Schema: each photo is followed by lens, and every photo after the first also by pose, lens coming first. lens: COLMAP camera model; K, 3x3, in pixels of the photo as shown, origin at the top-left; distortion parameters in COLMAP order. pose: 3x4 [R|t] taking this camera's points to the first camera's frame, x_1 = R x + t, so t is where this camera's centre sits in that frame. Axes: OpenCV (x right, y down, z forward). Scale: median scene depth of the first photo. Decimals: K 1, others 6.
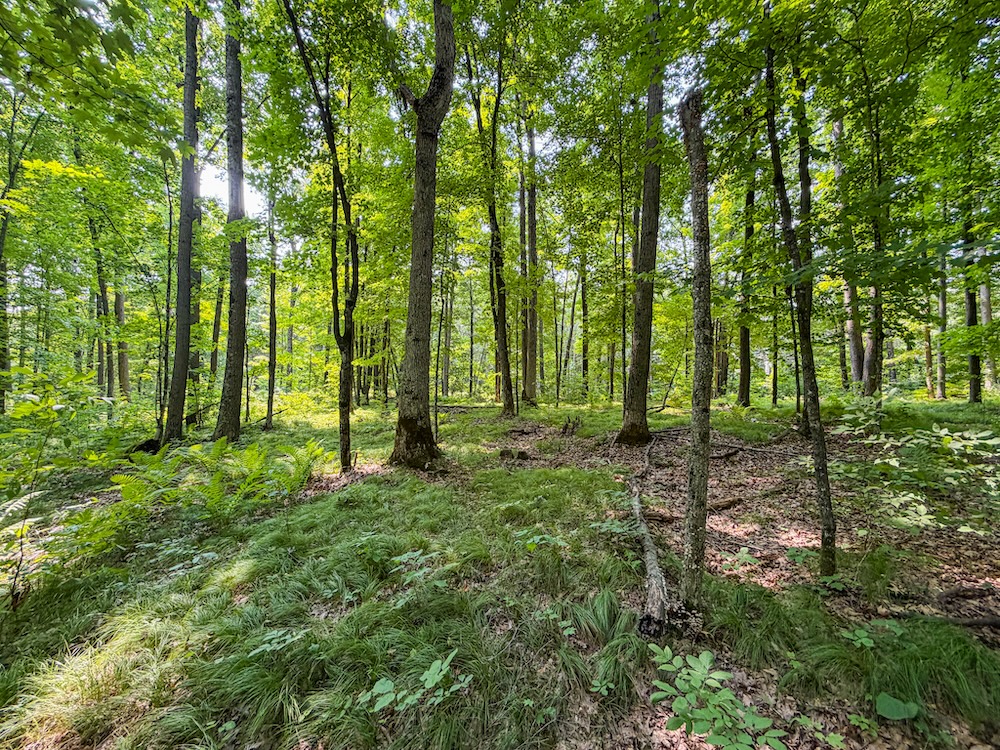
lens RADIAL K [[399.0, 0, 498.5], [0, 399.0, 373.5], [0, 0, 1]] dist [-0.000778, 0.000302]
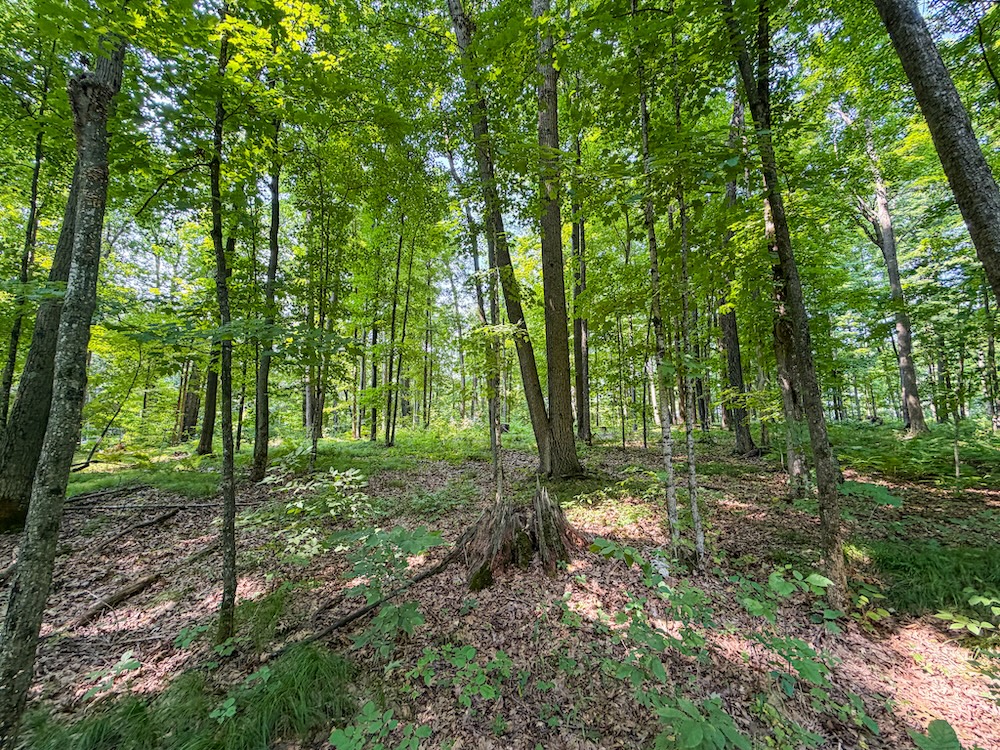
lens RADIAL K [[399.0, 0, 496.9], [0, 399.0, 378.8], [0, 0, 1]] dist [-0.000778, 0.000302]
pose [[0.401256, 0.101738, 0.910299, 0.096323], [-0.015846, 0.994435, -0.104156, -0.029377], [-0.915829, 0.027369, 0.400635, -0.015148]]
